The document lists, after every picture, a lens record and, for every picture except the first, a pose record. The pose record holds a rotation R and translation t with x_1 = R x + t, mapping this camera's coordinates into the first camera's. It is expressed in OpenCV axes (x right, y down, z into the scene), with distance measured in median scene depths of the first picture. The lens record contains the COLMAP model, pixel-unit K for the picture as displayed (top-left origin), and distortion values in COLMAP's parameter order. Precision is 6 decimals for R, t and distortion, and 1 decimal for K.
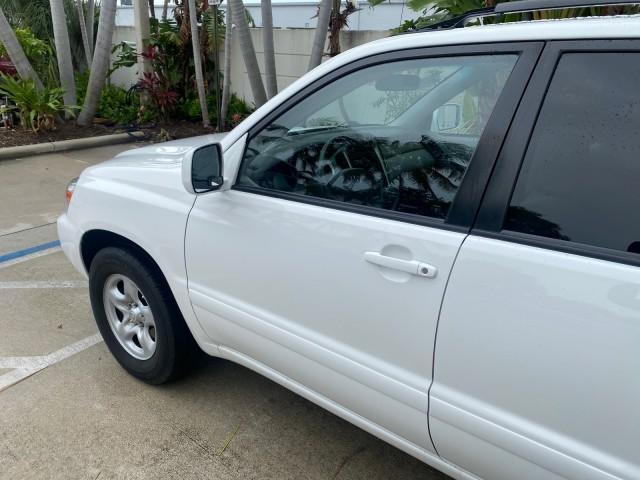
lens RADIAL K [[486.3, 0, 321.1], [0, 486.3, 231.6], [0, 0, 1]] dist [0.024744, -0.024786]
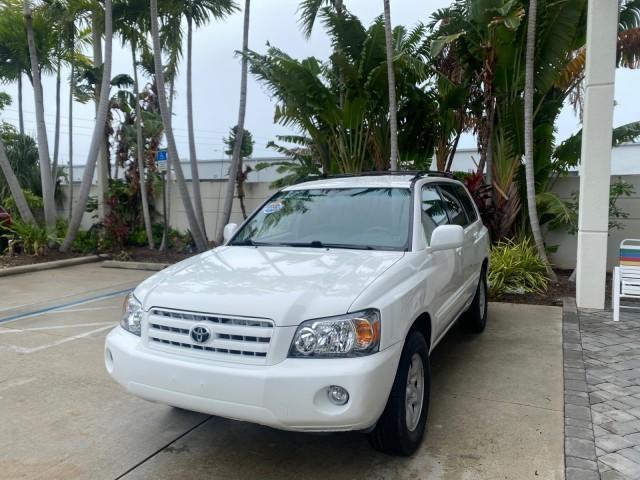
lens RADIAL K [[486.3, 0, 320.6], [0, 486.3, 236.1], [0, 0, 1]] dist [0.024744, -0.024786]
pose [[0.980749, -0.062071, 0.185145, -0.018641], [0.109066, 0.960585, -0.255697, 0.193360], [-0.161976, 0.270968, 0.948863, -0.505182]]
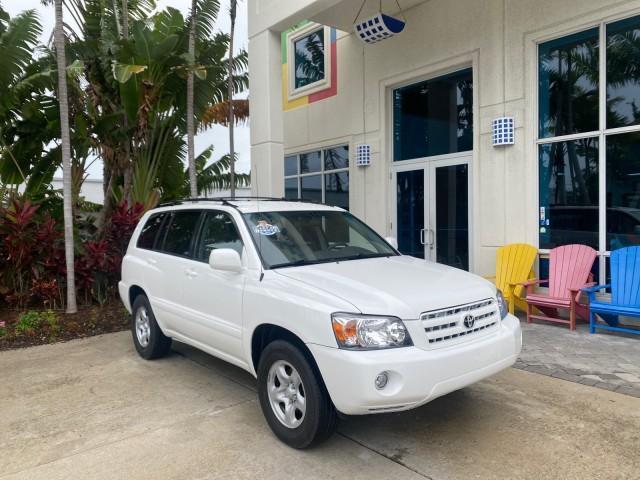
lens RADIAL K [[486.3, 0, 319.3], [0, 486.3, 240.7], [0, 0, 1]] dist [0.024744, -0.024786]
pose [[0.240528, -0.080107, 0.967331, -0.458072], [0.364810, 0.930982, -0.013614, 0.062391], [-0.899478, 0.356167, 0.253151, -0.182393]]
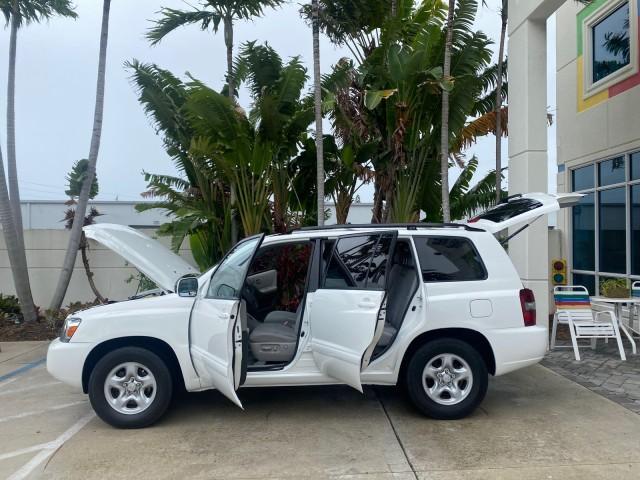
lens RADIAL K [[486.3, 0, 322.4], [0, 486.3, 238.8], [0, 0, 1]] dist [0.024744, -0.024786]
pose [[0.777319, -0.032568, 0.628263, -0.289779], [0.250089, 0.932356, -0.261091, 0.094133], [-0.577261, 0.360073, 0.732883, -0.271301]]
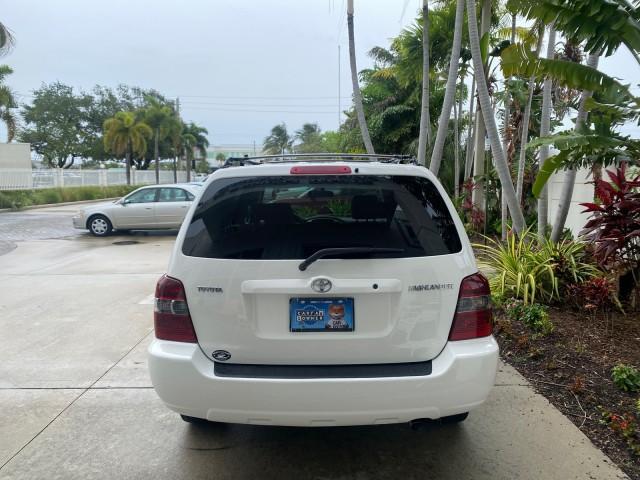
lens RADIAL K [[486.3, 0, 317.3], [0, 486.3, 240.8], [0, 0, 1]] dist [0.024744, -0.024786]
pose [[0.604955, 0.064568, -0.793637, 0.521728], [-0.259913, 0.958125, -0.120170, 0.053523], [0.752645, 0.278974, 0.596405, -0.095269]]
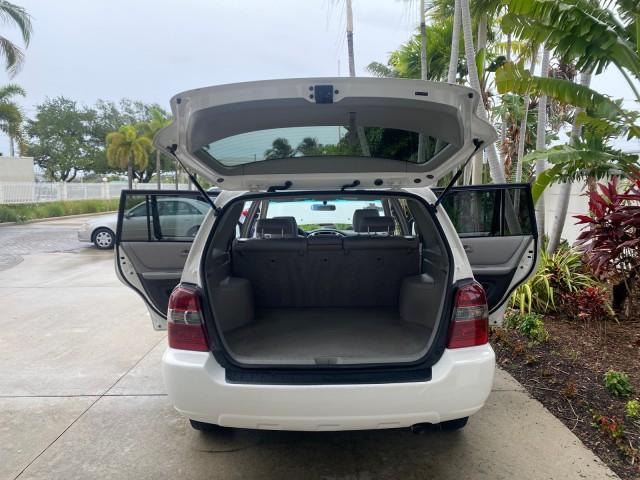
lens RADIAL K [[486.3, 0, 317.7], [0, 486.3, 239.9], [0, 0, 1]] dist [0.024744, -0.024786]
pose [[0.604717, 0.041359, -0.795366, 0.538683], [-0.255405, 0.955979, -0.144474, 0.056342], [0.754377, 0.290506, 0.588660, -0.111702]]
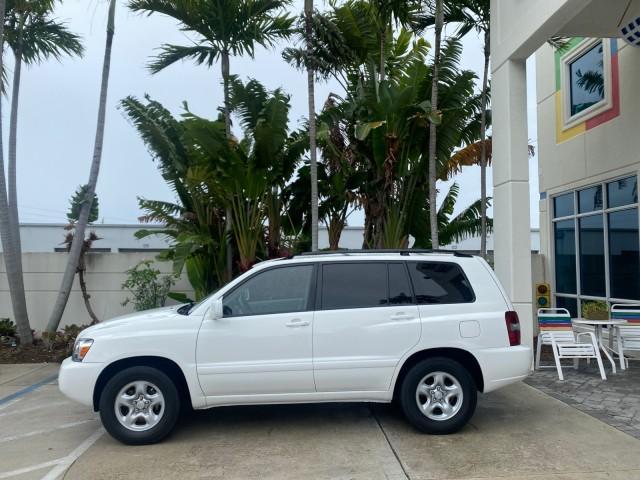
lens RADIAL K [[486.3, 0, 320.5], [0, 486.3, 239.3], [0, 0, 1]] dist [0.024744, -0.024786]
pose [[0.762856, -0.001274, 0.646568, -0.327719], [0.253968, 0.920215, -0.297832, 0.098460], [-0.594602, 0.391411, 0.702315, -0.293464]]
